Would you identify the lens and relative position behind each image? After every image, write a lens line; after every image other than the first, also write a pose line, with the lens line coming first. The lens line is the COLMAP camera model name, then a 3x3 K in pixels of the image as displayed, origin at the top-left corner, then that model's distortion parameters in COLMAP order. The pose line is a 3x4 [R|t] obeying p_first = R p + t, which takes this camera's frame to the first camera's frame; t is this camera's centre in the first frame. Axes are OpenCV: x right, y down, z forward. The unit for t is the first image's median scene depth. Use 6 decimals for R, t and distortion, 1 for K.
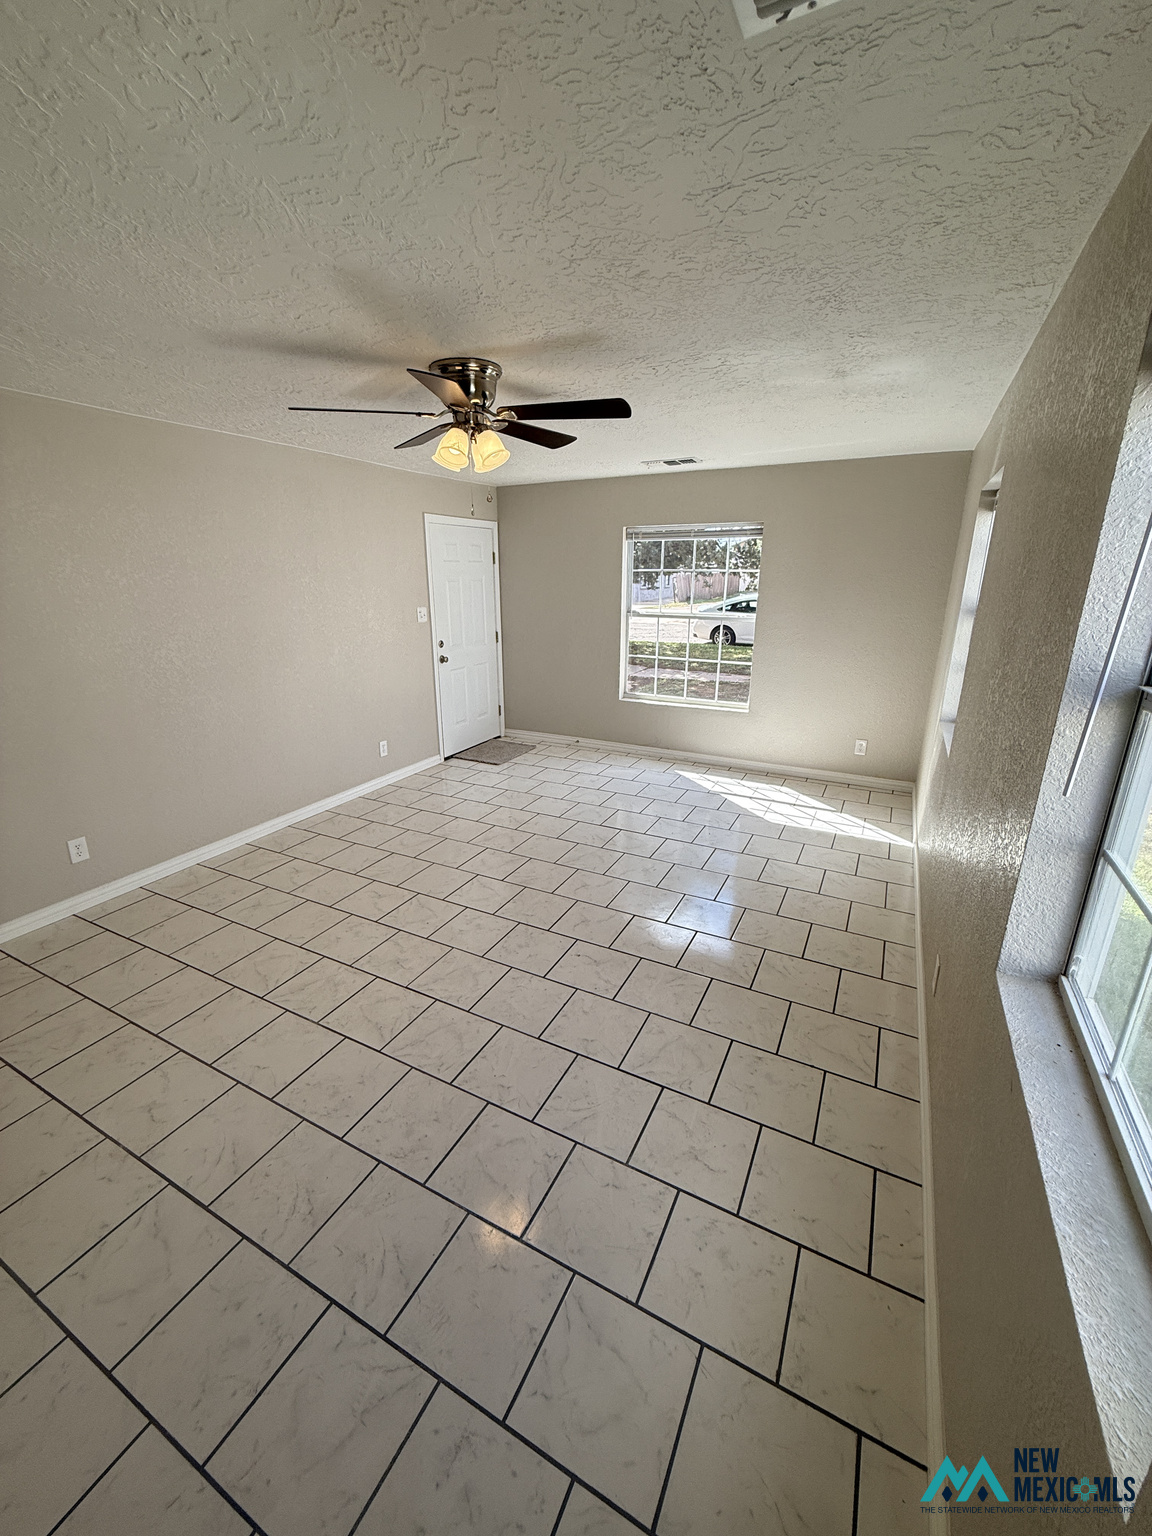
lens RADIAL K [[617.0, 0, 561.9], [0, 617.0, 769.4], [0, 0, 1]] dist [0.003052, 0.000686]
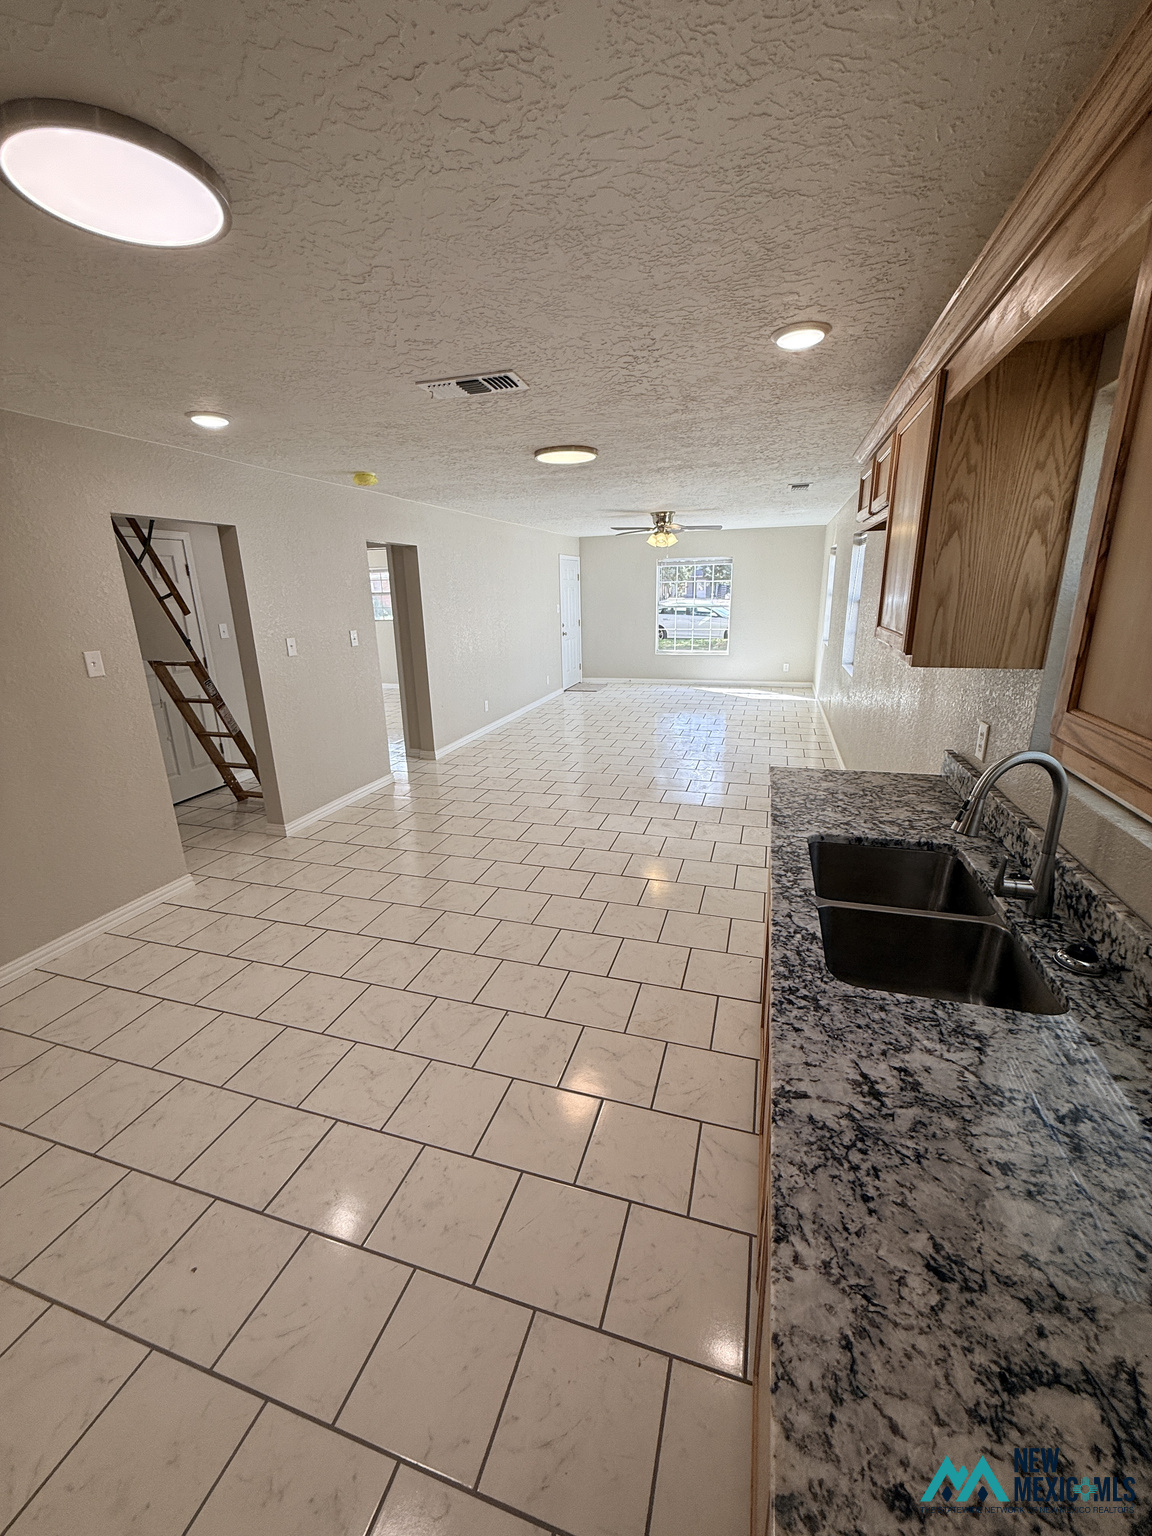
lens RADIAL K [[617.0, 0, 578.2], [0, 617.0, 763.2], [0, 0, 1]] dist [0.003052, 0.000686]
pose [[0.981632, -0.066003, 0.179002, -0.447016], [0.073547, 0.996648, -0.035833, 0.236483], [-0.176037, 0.048340, 0.983196, -0.667171]]
